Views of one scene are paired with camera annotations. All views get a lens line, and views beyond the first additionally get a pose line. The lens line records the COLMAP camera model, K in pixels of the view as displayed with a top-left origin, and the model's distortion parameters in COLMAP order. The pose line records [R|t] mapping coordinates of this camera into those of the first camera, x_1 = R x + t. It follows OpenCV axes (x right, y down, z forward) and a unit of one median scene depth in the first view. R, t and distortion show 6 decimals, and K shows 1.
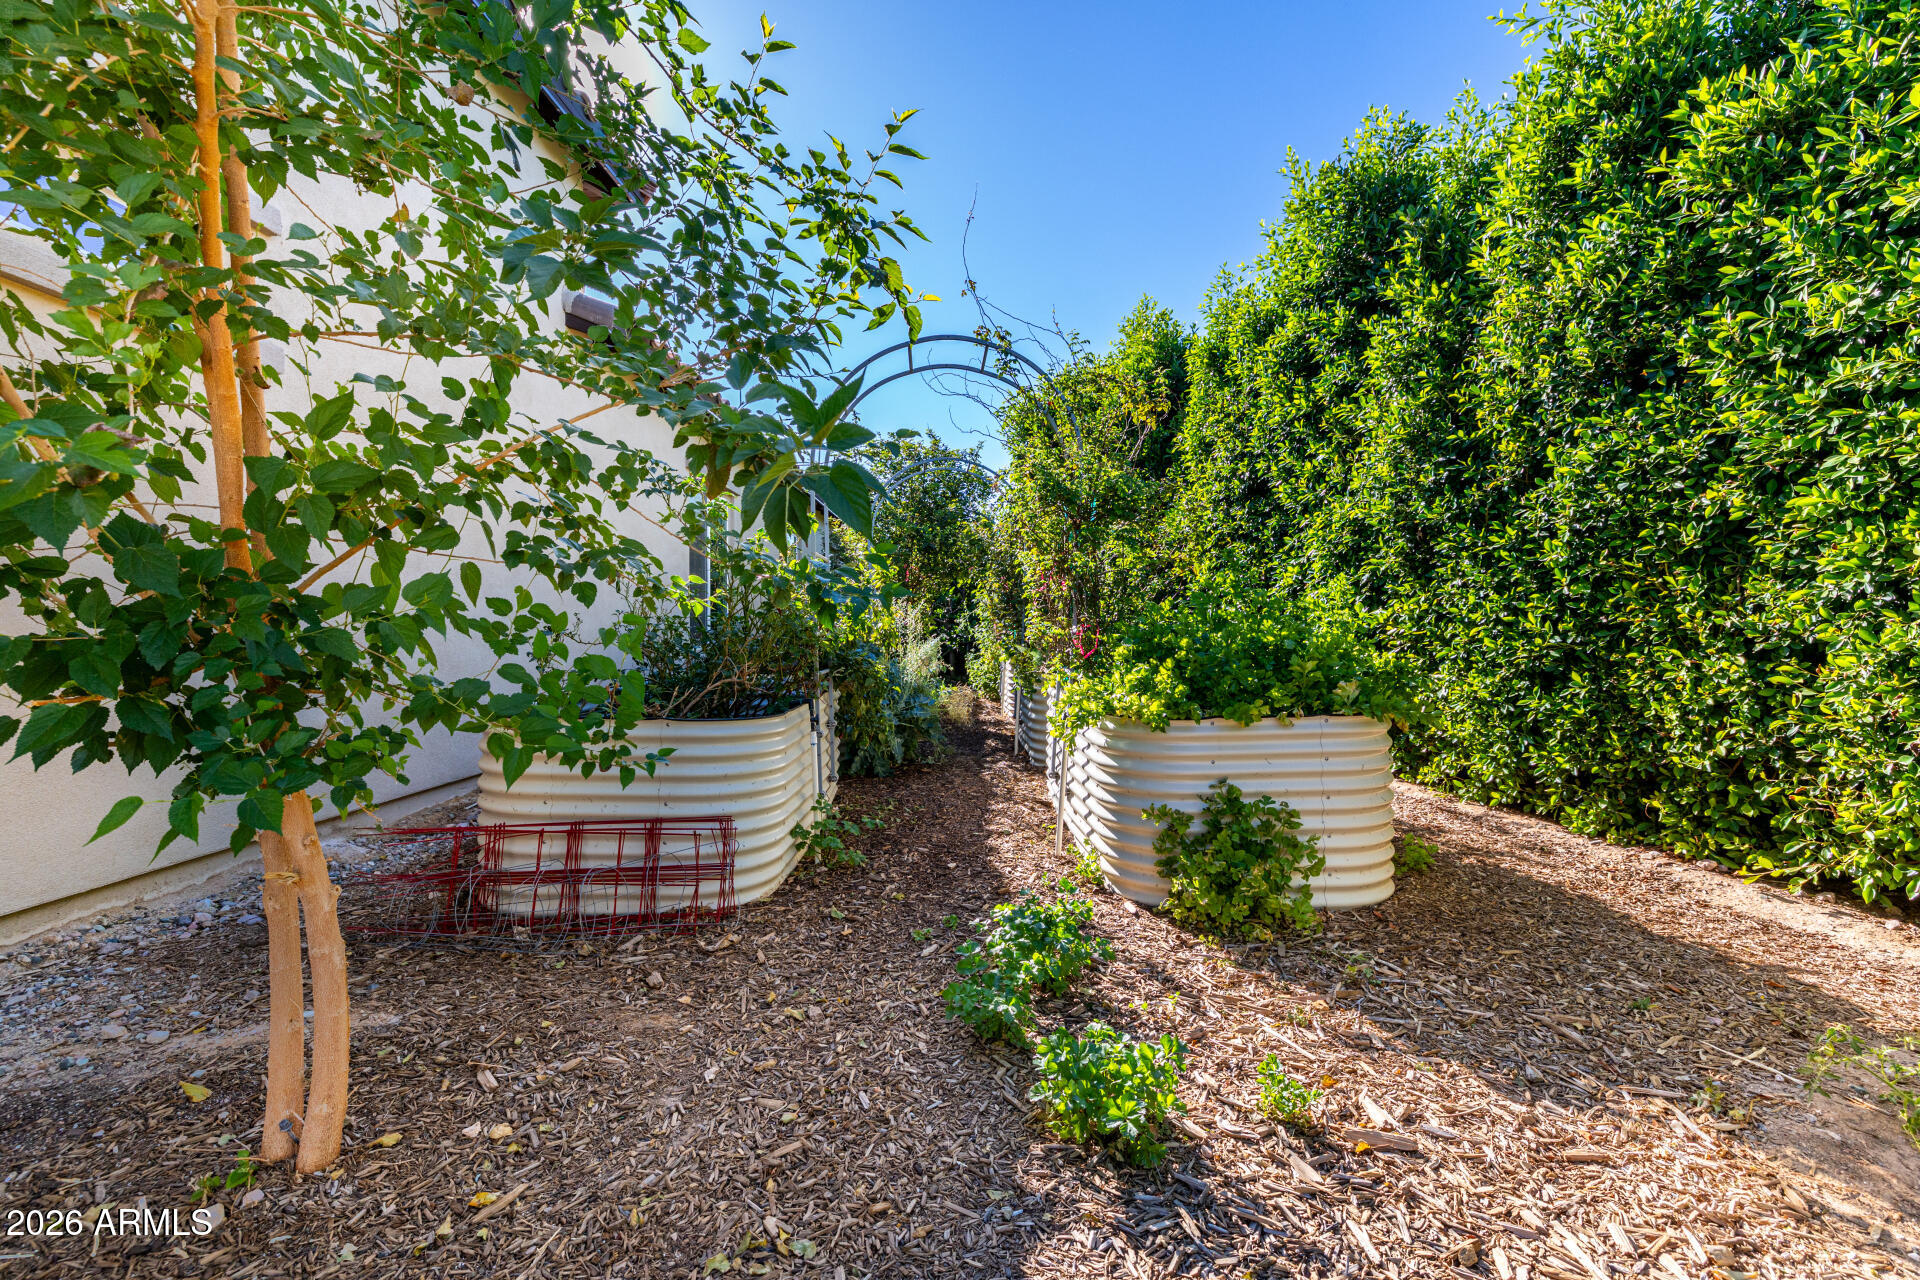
lens RADIAL K [[825.1, 0, 961.6], [0, 825.1, 637.4], [0, 0, 1]] dist [0.001119, -0.000009]
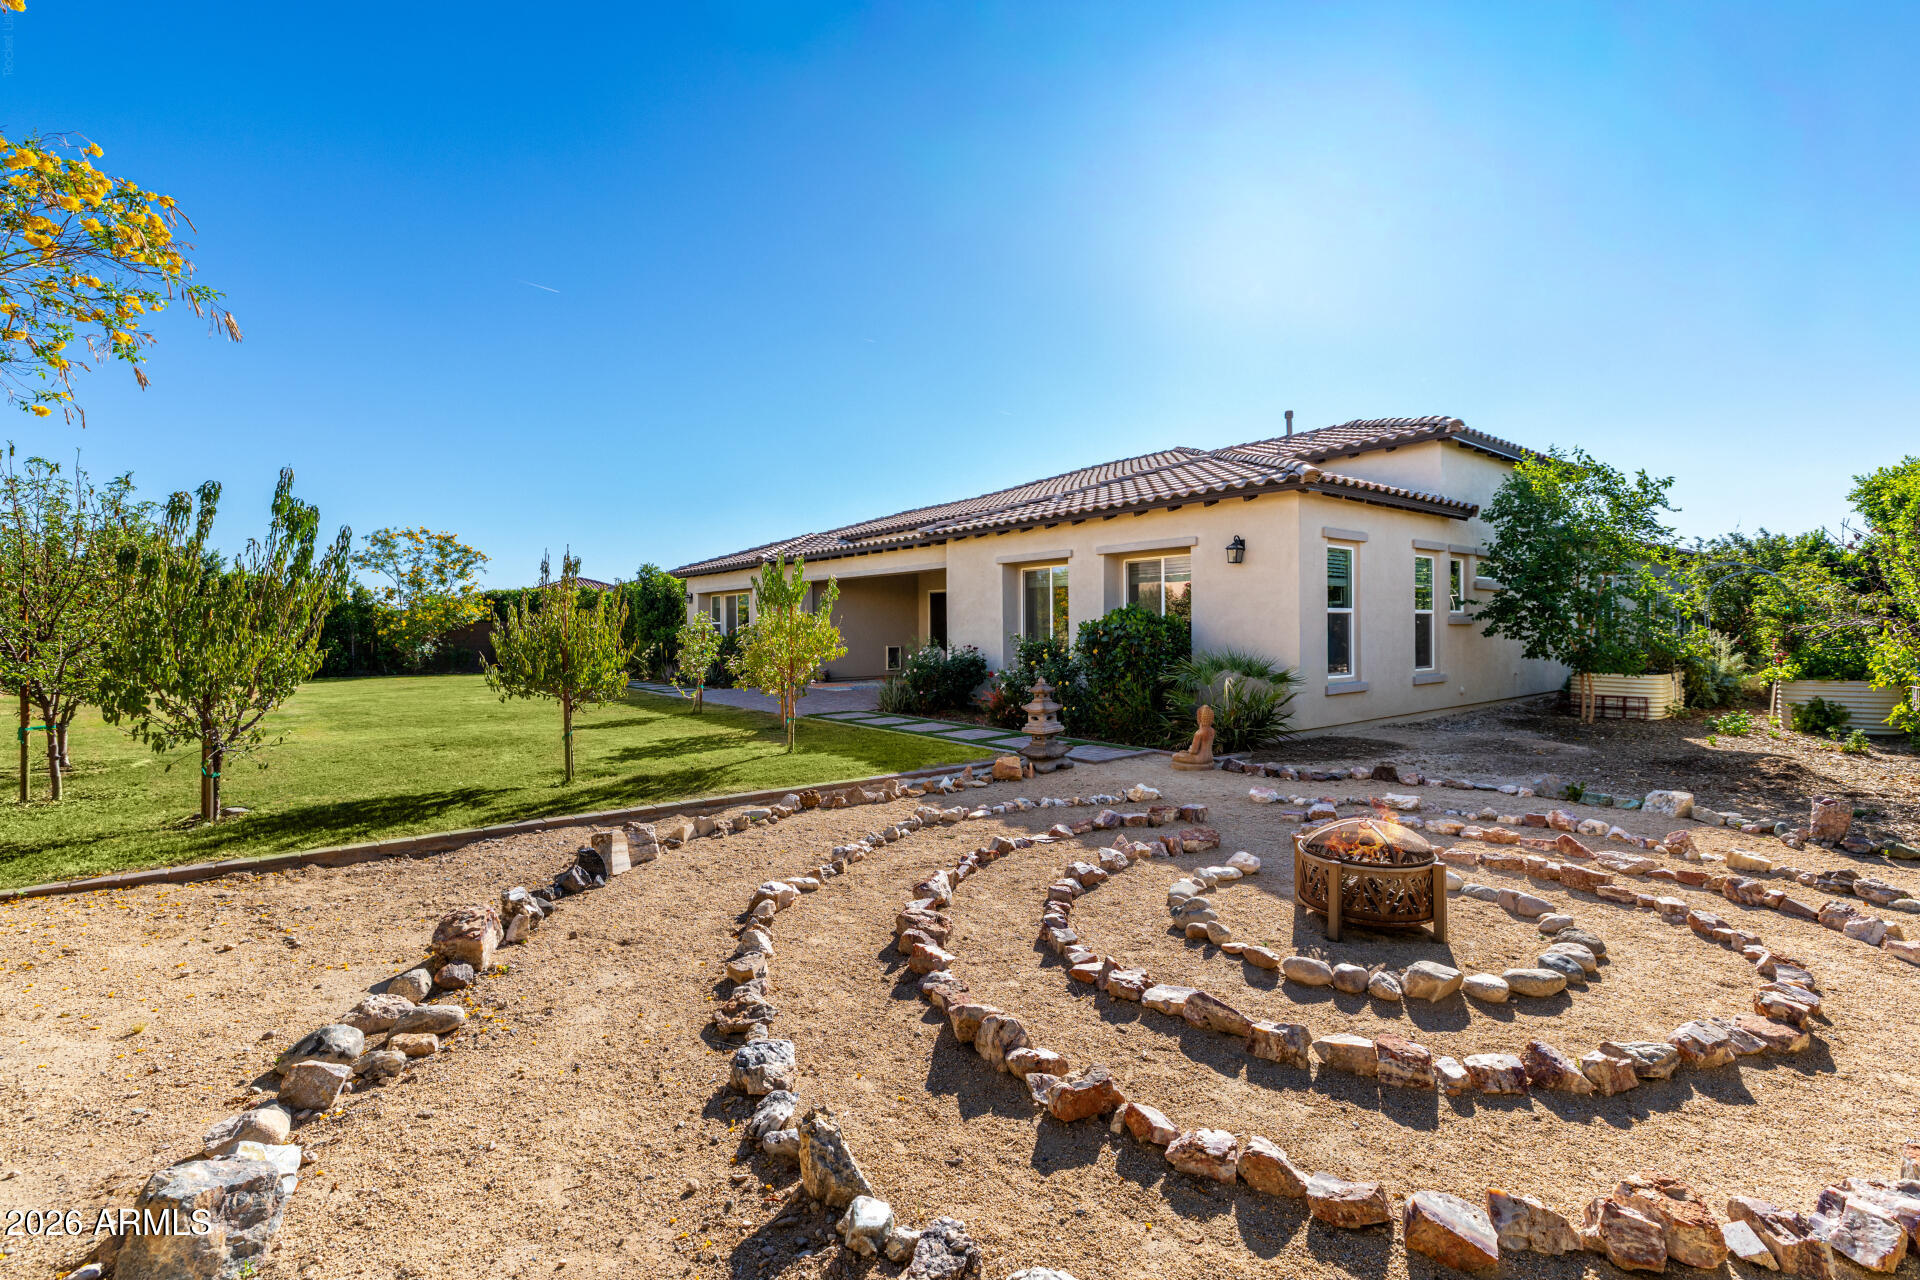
lens RADIAL K [[825.1, 0, 959.4], [0, 825.1, 636.1], [0, 0, 1]] dist [0.001119, -0.000009]
pose [[0.637259, 0.015033, -0.770503, 0.525310], [-0.009642, 0.999887, 0.011534, -0.079983], [0.770590, 0.000078, 0.637332, -3.201155]]
